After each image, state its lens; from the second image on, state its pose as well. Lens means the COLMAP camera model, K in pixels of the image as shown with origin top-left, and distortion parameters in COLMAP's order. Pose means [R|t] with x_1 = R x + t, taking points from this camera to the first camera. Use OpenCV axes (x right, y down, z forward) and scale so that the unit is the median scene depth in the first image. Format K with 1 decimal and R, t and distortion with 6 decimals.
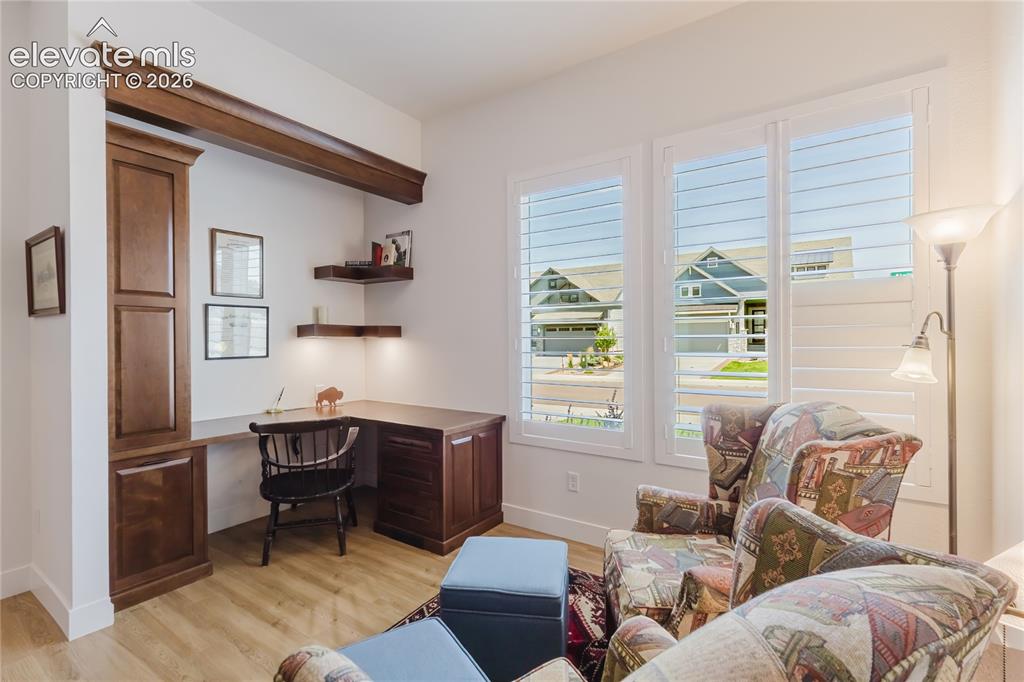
lens RADIAL K [[469.8, 0, 514.8], [0, 469.8, 338.5], [0, 0, 1]] dist [0.003227, 0.000309]
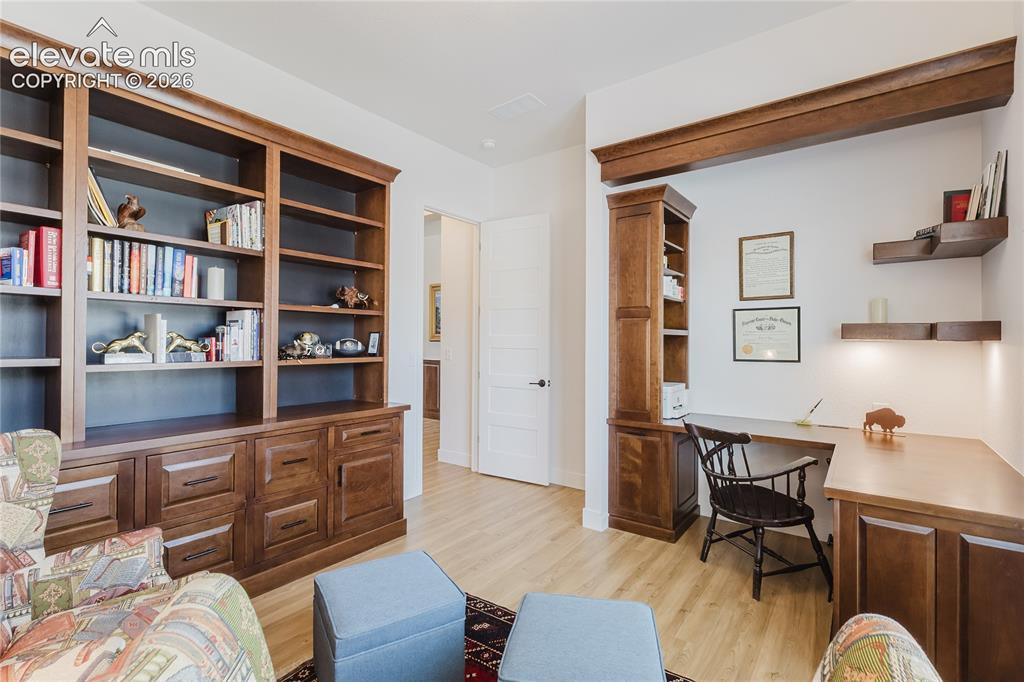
lens RADIAL K [[469.8, 0, 514.8], [0, 469.8, 338.5], [0, 0, 1]] dist [0.003227, 0.000309]
pose [[-0.042921, -0.002401, -0.999076, 0.446429], [-0.003101, 0.999993, -0.002269, -0.002531], [0.999074, 0.003001, -0.042928, 0.540567]]
